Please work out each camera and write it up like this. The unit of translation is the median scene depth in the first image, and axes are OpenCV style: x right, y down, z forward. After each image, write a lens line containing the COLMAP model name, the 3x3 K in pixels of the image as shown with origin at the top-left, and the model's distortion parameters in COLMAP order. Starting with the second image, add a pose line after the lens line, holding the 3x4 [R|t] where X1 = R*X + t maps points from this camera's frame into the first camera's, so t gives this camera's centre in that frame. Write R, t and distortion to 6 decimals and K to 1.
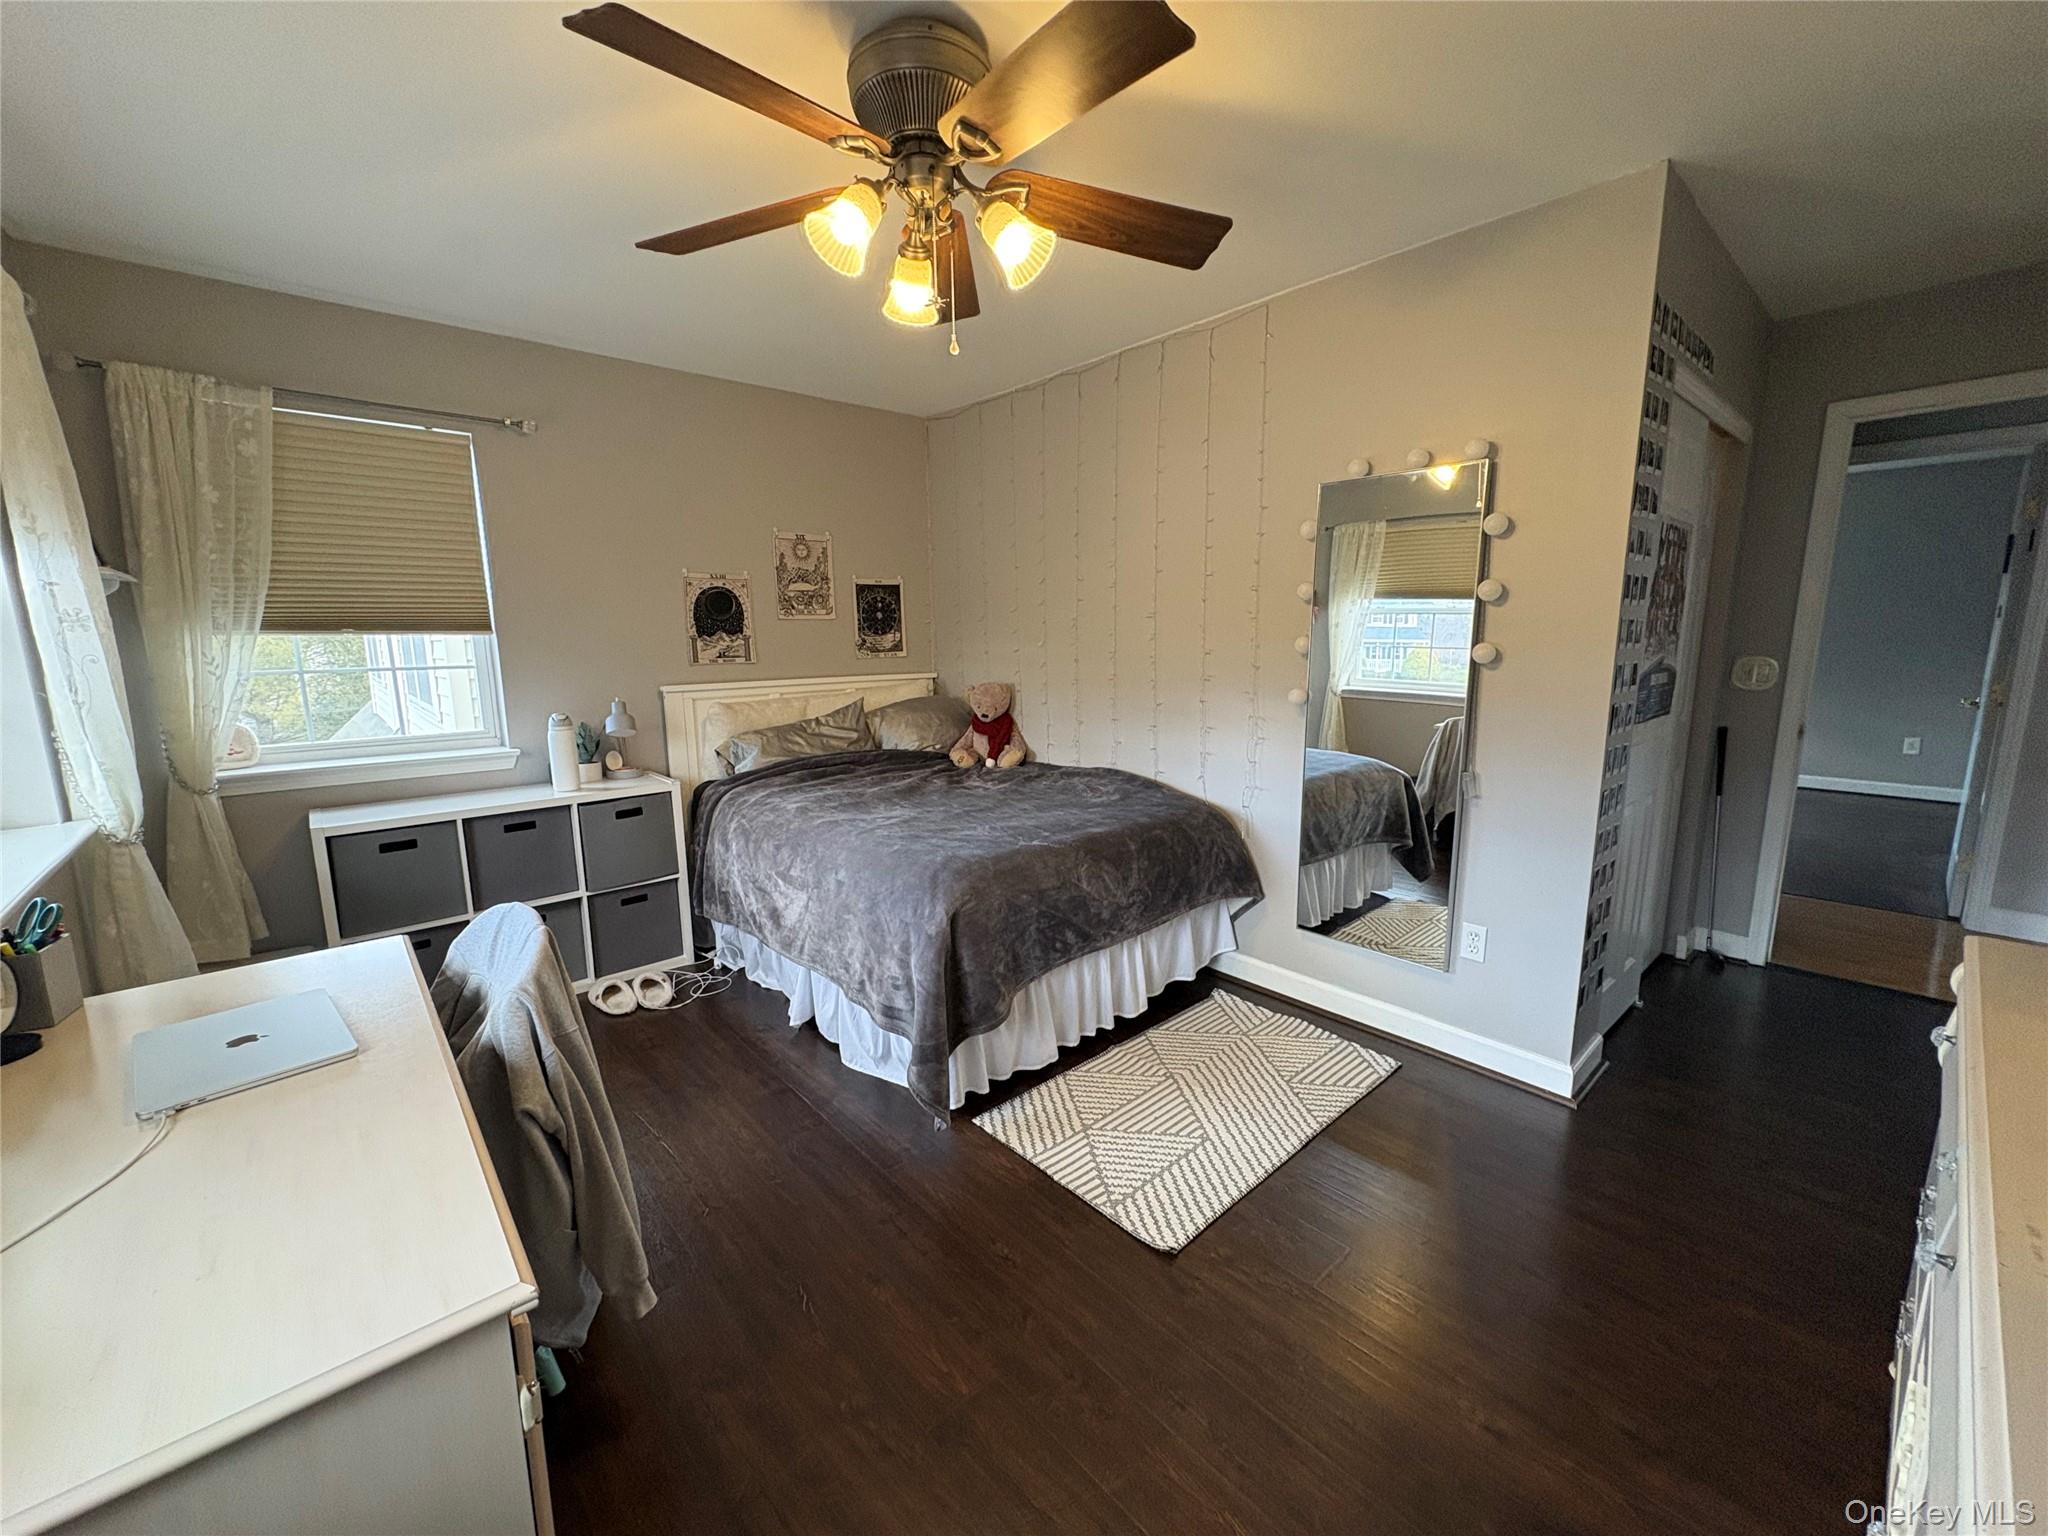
lens RADIAL K [[812.4, 0, 1020.1], [0, 812.4, 771.5], [0, 0, 1]] dist [-0.000276, -0.000308]
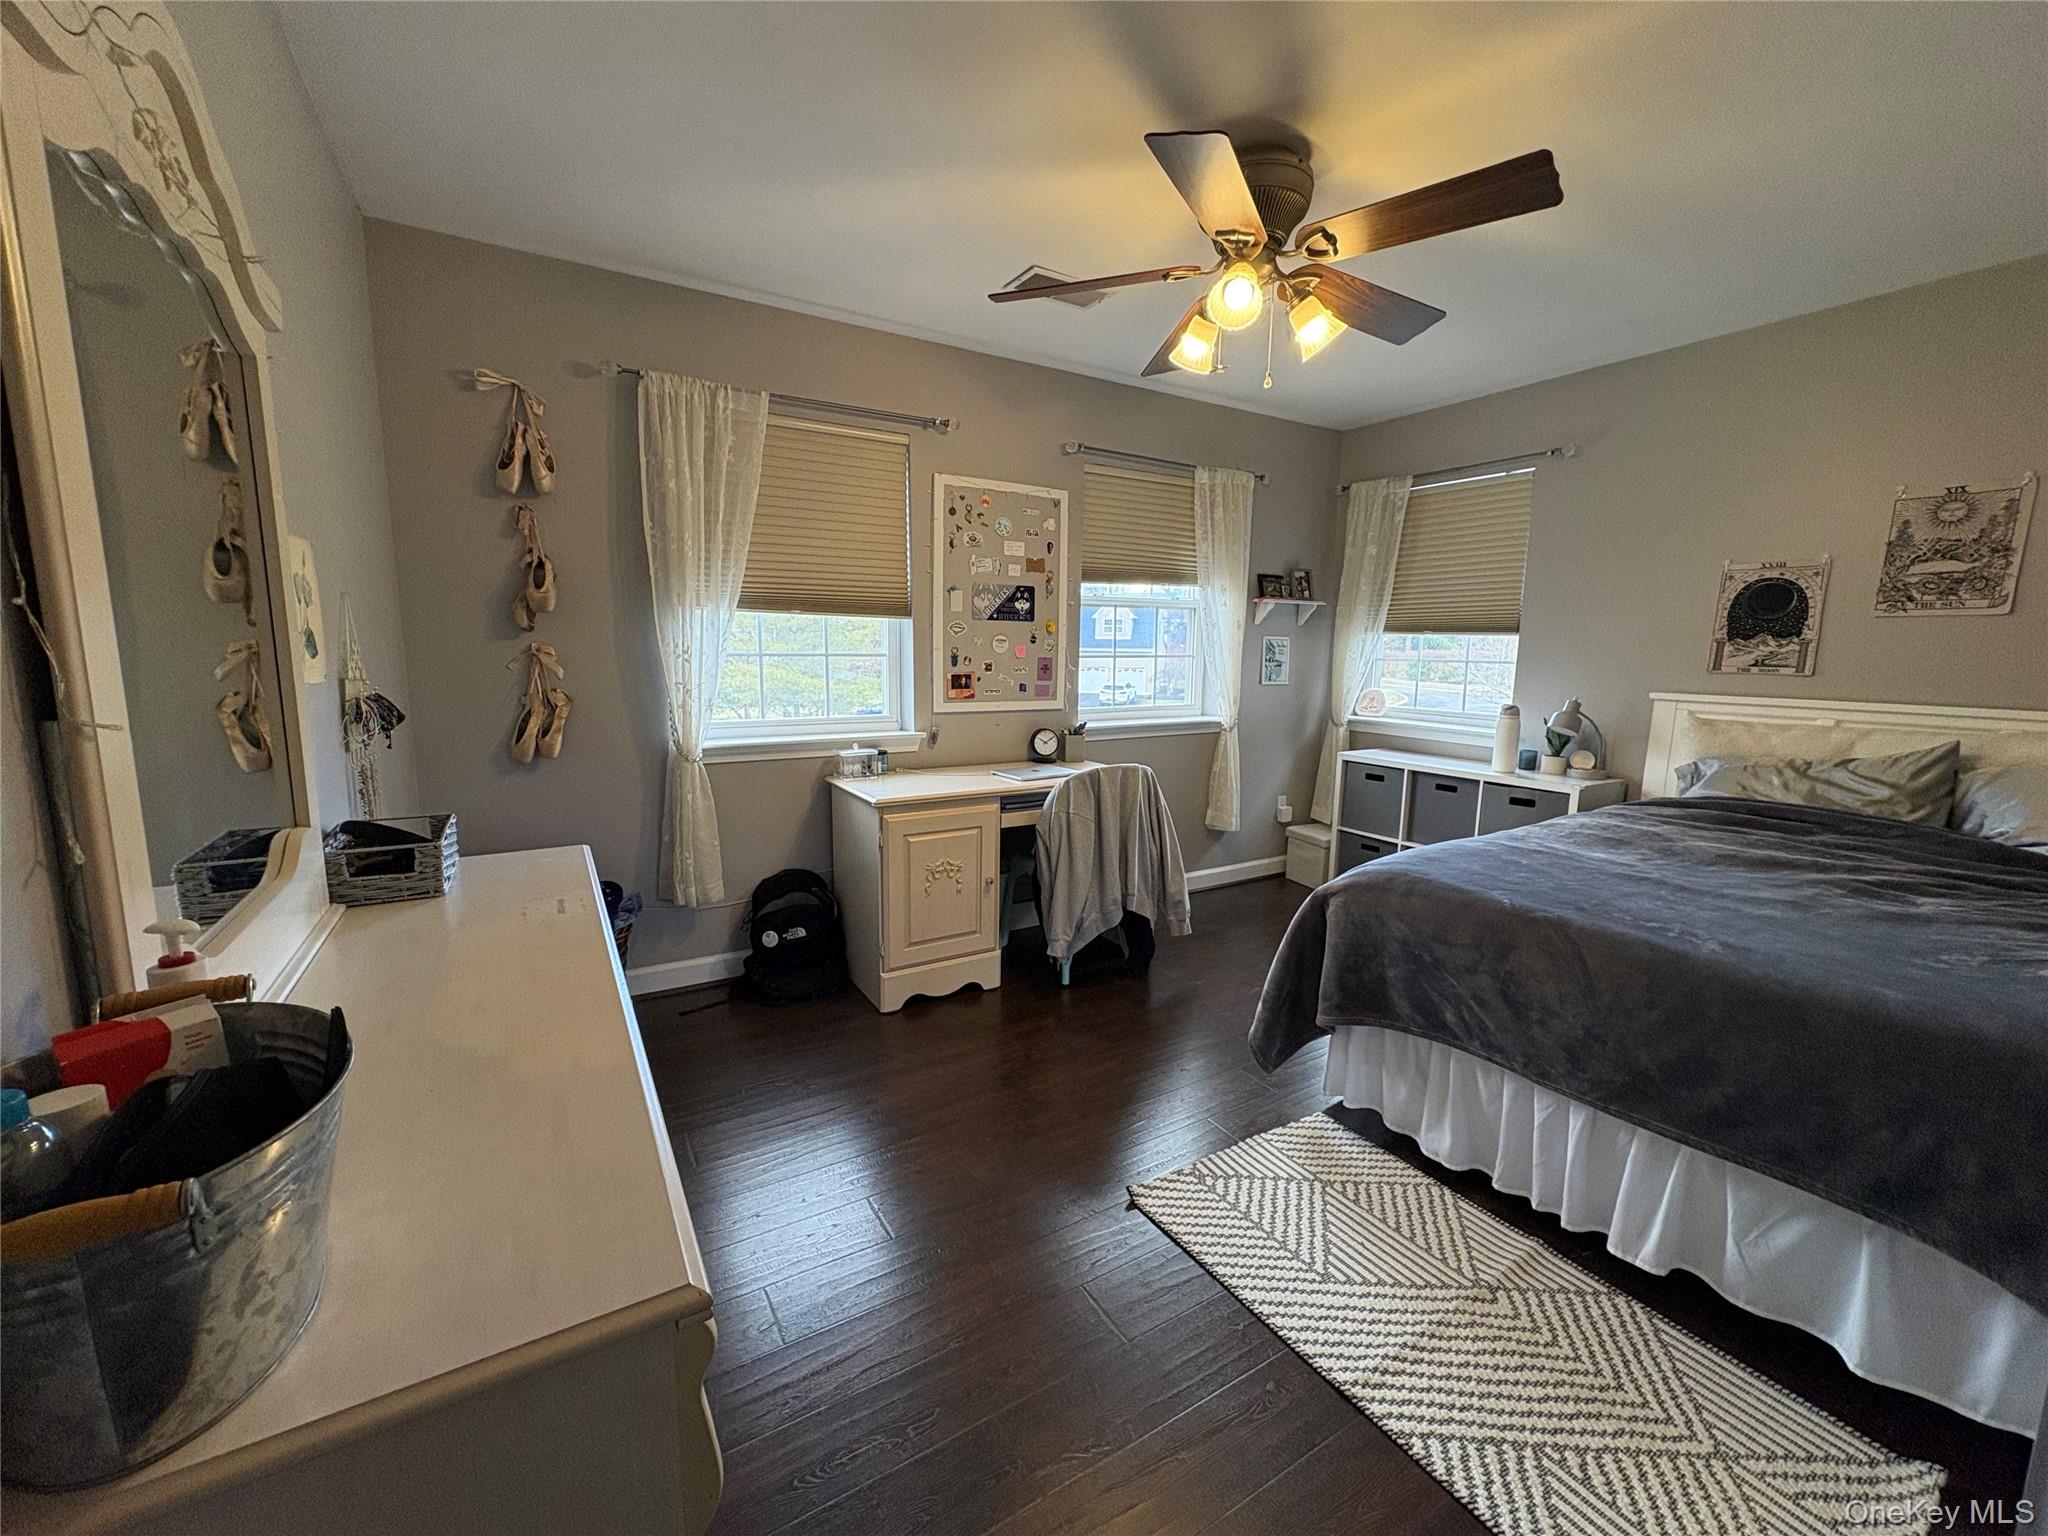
lens RADIAL K [[812.4, 0, 1020.7], [0, 812.4, 767.9], [0, 0, 1]] dist [-0.000276, -0.000308]
pose [[-0.186587, 0.151026, -0.970761, 0.594592], [-0.185759, 0.964866, 0.185813, -0.060143], [0.964717, 0.214998, -0.151978, 0.464036]]
